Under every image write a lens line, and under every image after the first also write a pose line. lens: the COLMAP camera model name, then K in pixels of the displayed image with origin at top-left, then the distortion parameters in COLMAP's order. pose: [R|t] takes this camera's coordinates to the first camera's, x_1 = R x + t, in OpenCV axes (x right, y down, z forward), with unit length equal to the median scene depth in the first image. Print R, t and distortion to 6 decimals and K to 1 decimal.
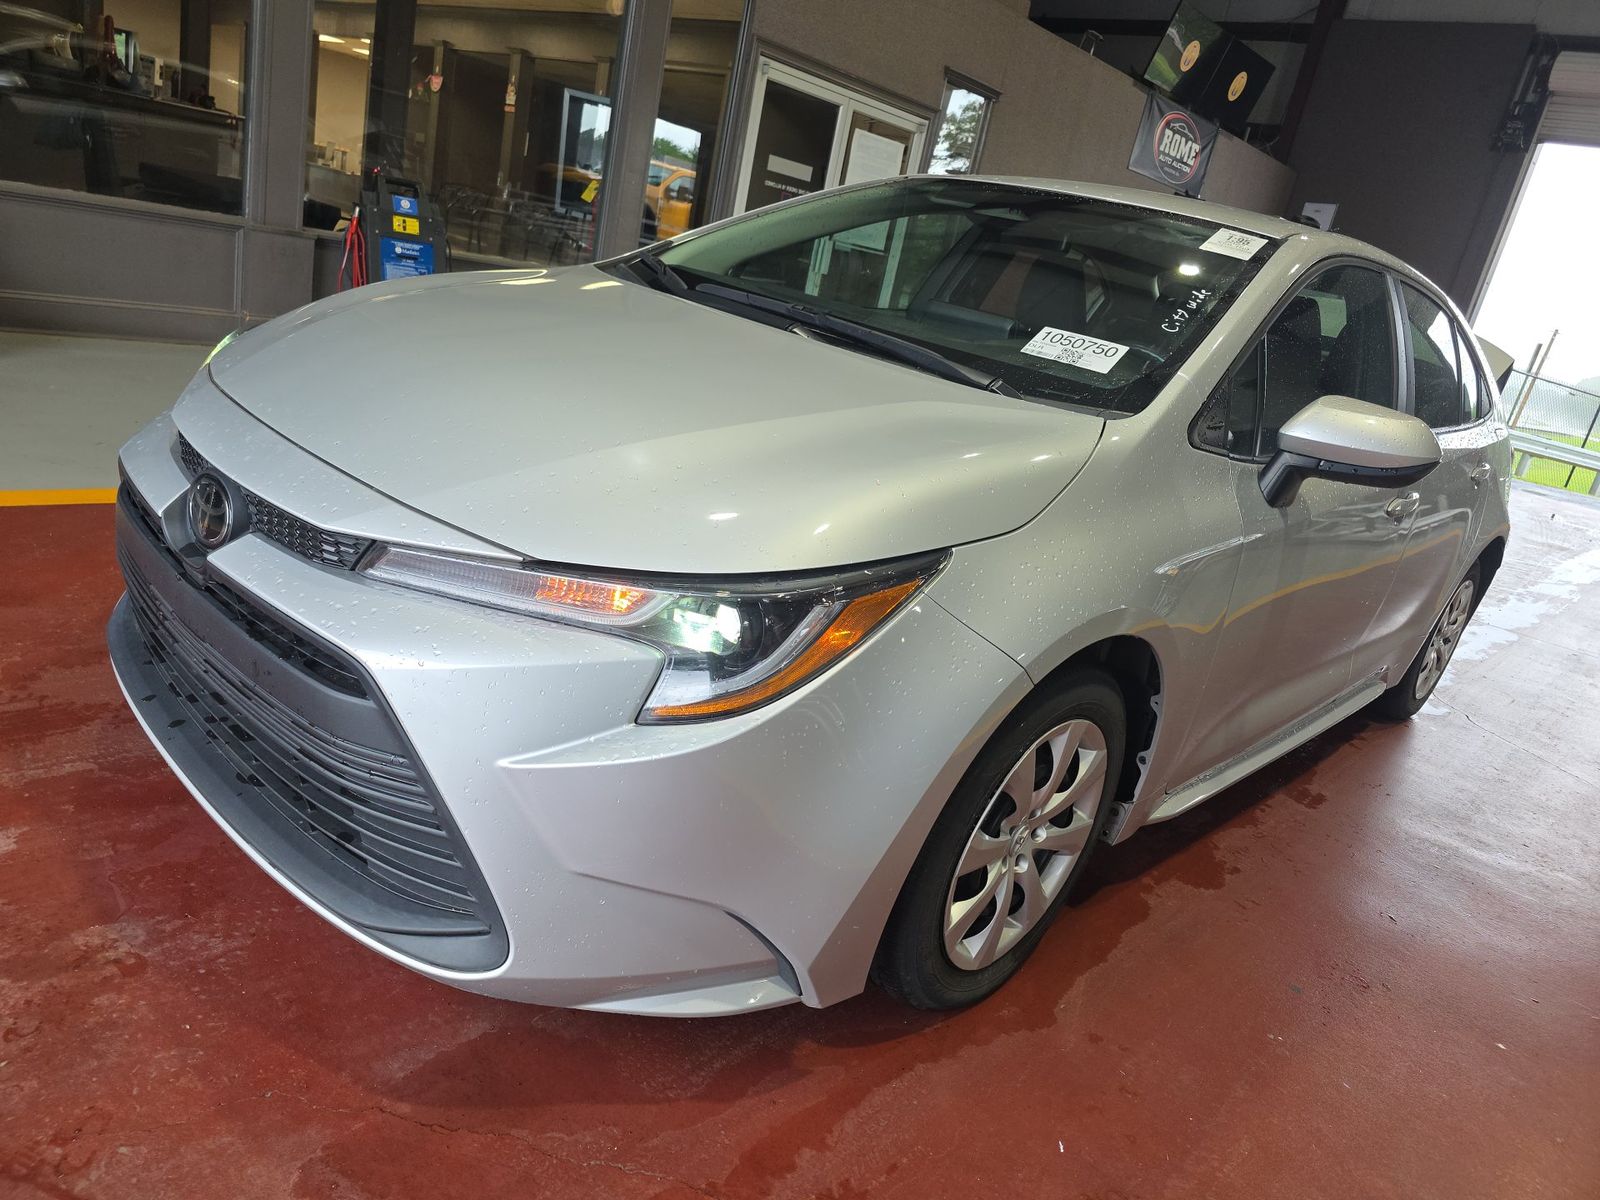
lens RADIAL K [[1066.0, 0, 795.4], [0, 1066.0, 605.0], [0, 0, 1]] dist [-0.003549, -0.002256]
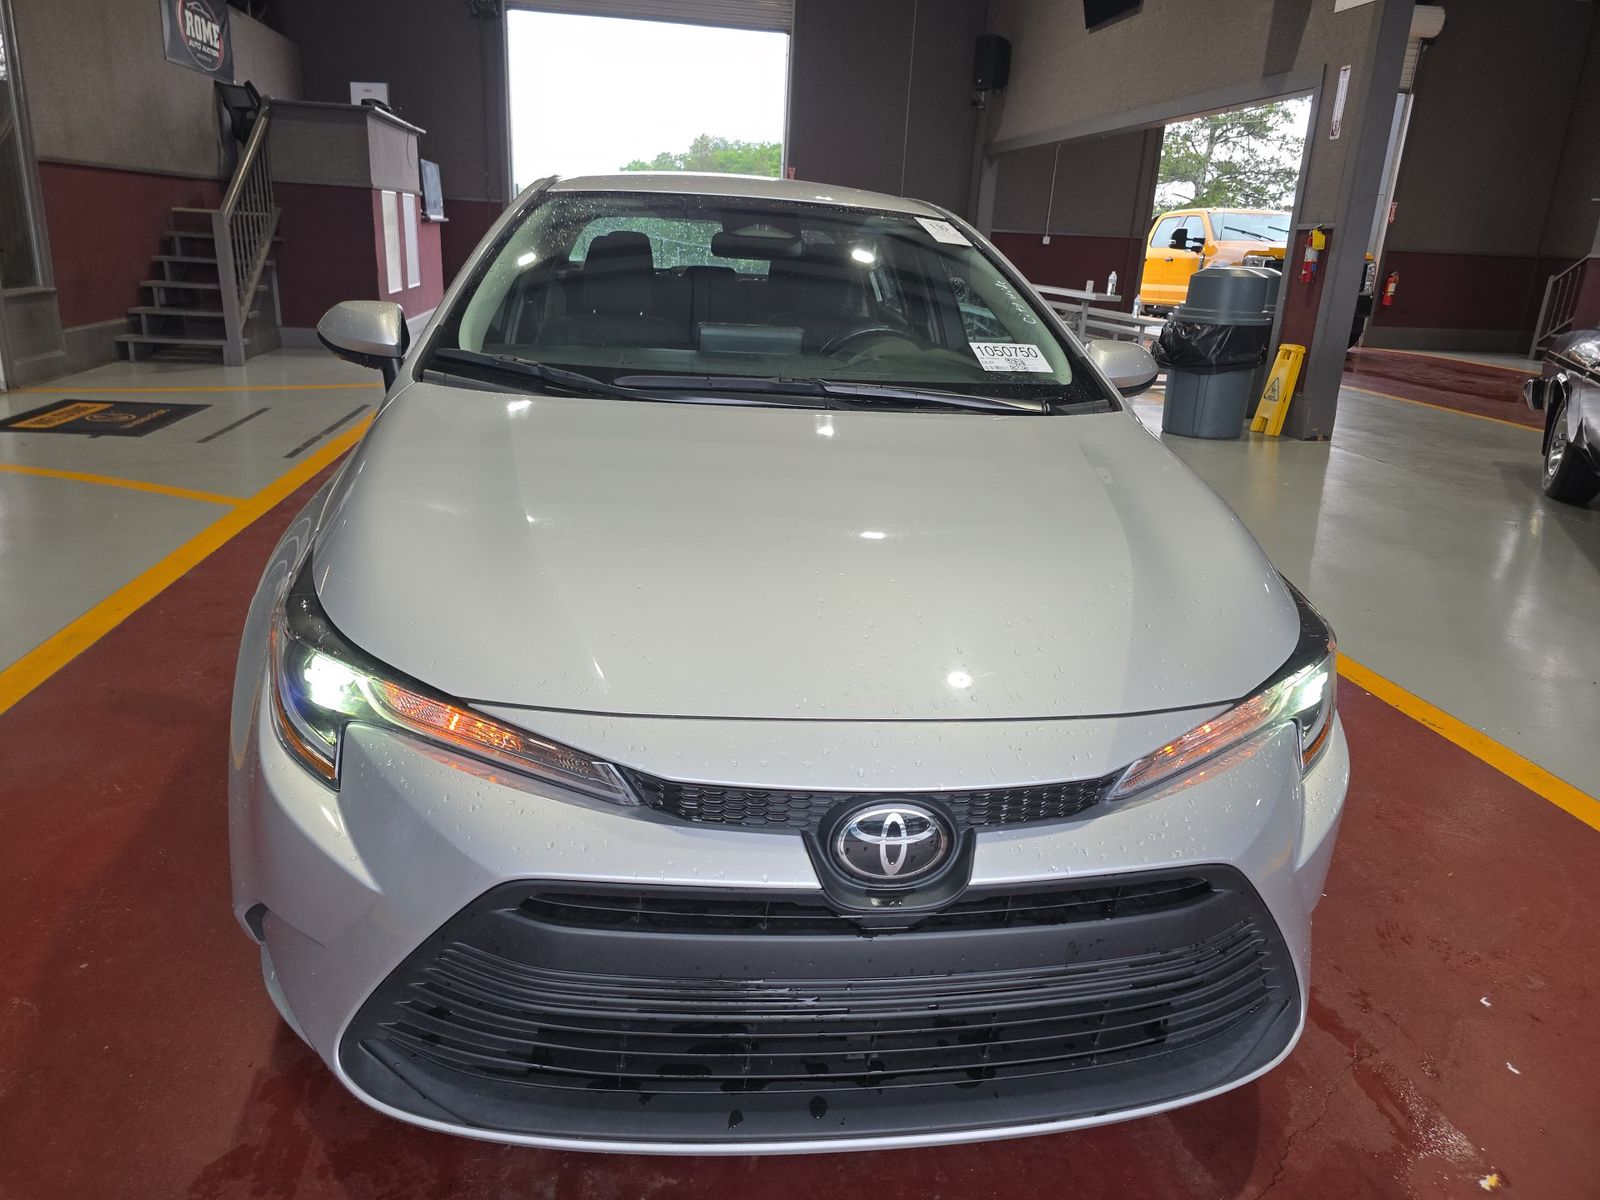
lens RADIAL K [[1066.0, 0, 796.0], [0, 1066.0, 588.8], [0, 0, 1]] dist [-0.003549, -0.002256]
pose [[0.620102, -0.392274, 0.679408, -0.122164], [0.317296, 0.917428, 0.240102, -0.055216], [-0.717494, 0.066685, 0.693366, 0.053858]]
